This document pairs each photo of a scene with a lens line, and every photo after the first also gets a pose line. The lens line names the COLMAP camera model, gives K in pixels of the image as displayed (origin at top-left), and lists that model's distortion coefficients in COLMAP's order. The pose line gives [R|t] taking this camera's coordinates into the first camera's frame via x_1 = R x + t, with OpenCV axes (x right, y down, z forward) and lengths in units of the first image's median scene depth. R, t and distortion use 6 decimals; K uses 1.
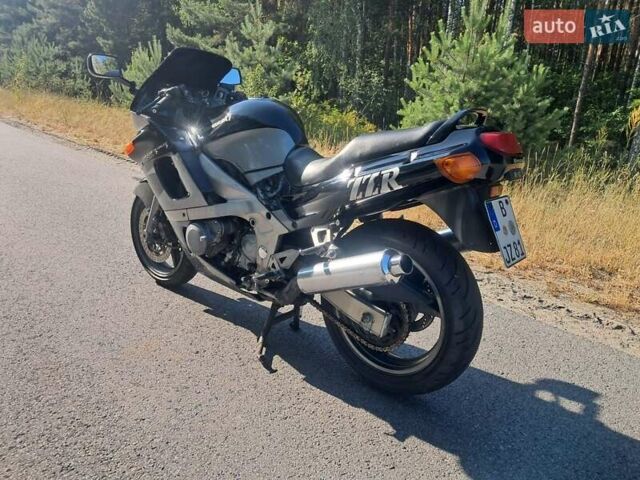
lens RADIAL K [[494.1, 0, 316.9], [0, 494.1, 242.1], [0, 0, 1]] dist [0.006119, 0.002039]
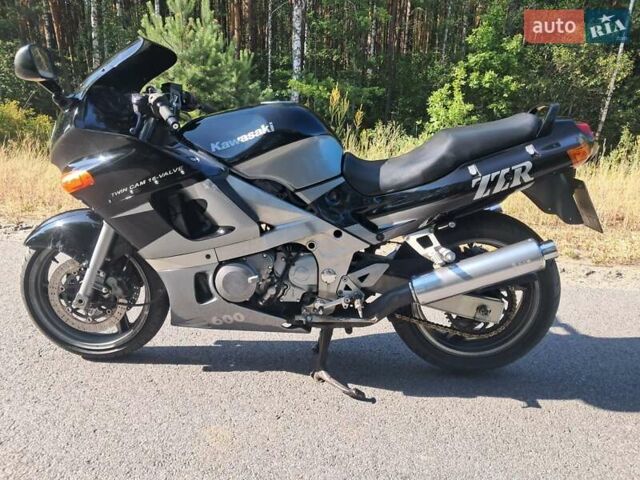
lens RADIAL K [[498.5, 0, 317.4], [0, 498.5, 235.8], [0, 0, 1]] dist [0.002831, -0.001615]
pose [[0.797732, -0.209192, 0.565564, -0.589958], [0.199479, 0.976641, 0.079875, -0.120044], [-0.569062, 0.049099, 0.820827, 0.272136]]
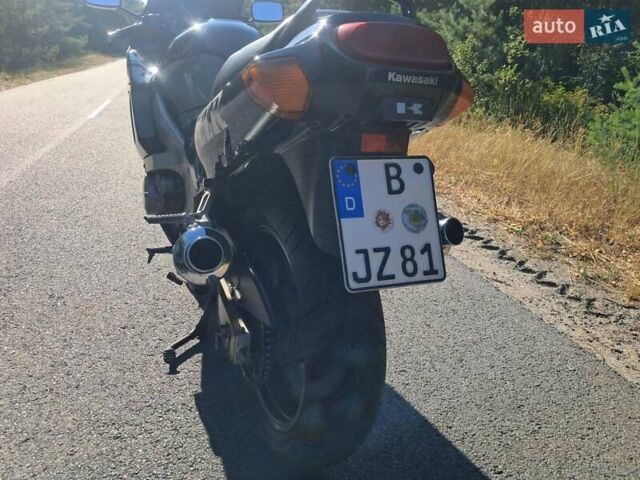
lens RADIAL K [[498.5, 0, 317.4], [0, 498.5, 235.8], [0, 0, 1]] dist [0.002831, -0.001615]
pose [[0.903637, 0.136087, -0.406105, 0.381236], [-0.127272, 0.990668, 0.048779, -0.017378], [0.408953, 0.007607, 0.912524, 0.357167]]
